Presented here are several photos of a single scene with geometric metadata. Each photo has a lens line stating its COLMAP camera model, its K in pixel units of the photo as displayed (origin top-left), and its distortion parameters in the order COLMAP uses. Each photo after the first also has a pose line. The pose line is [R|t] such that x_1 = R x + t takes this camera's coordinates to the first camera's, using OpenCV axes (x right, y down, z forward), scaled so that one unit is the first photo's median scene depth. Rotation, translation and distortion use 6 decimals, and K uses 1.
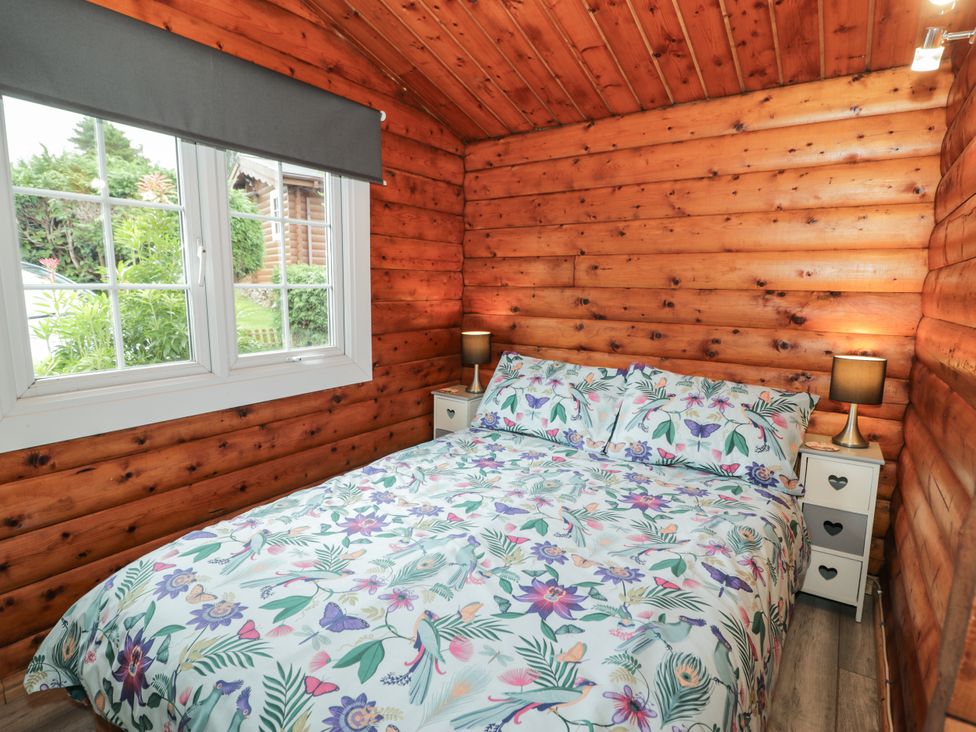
lens RADIAL K [[507.2, 0, 488.0], [0, 507.2, 366.0], [0, 0, 1]] dist [-0.000510, -0.012334]
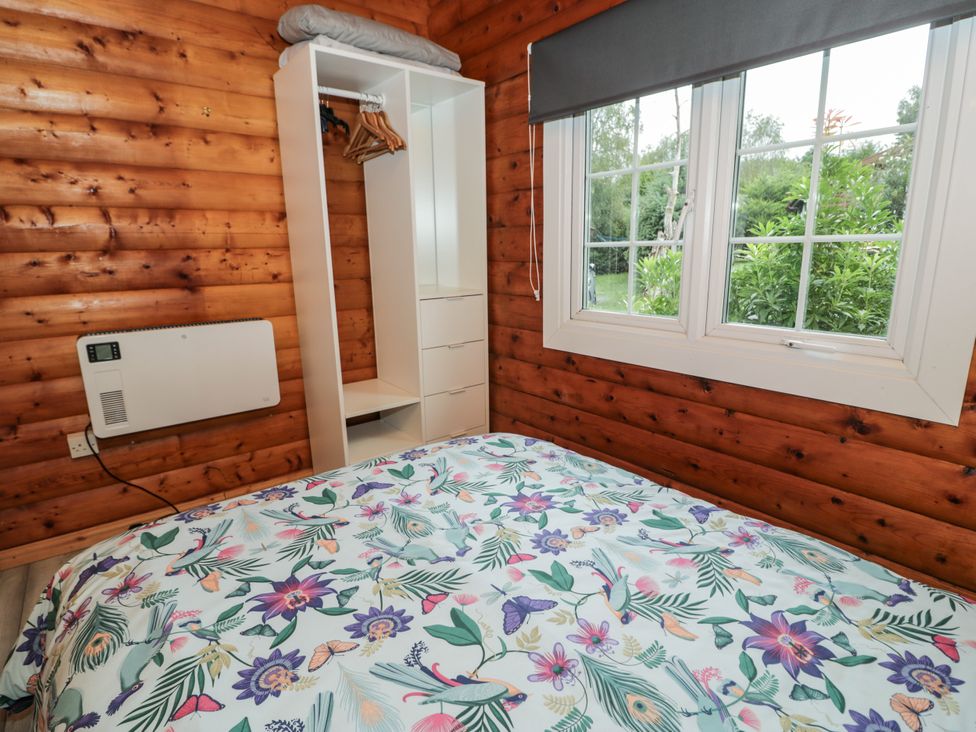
lens RADIAL K [[507.2, 0, 488.0], [0, 507.2, 366.0], [0, 0, 1]] dist [-0.000510, -0.012334]
pose [[-0.284883, 0.208100, -0.935701, 0.652140], [-0.142219, 0.956170, 0.255953, -0.165828], [0.947953, 0.205991, -0.242801, 1.232315]]
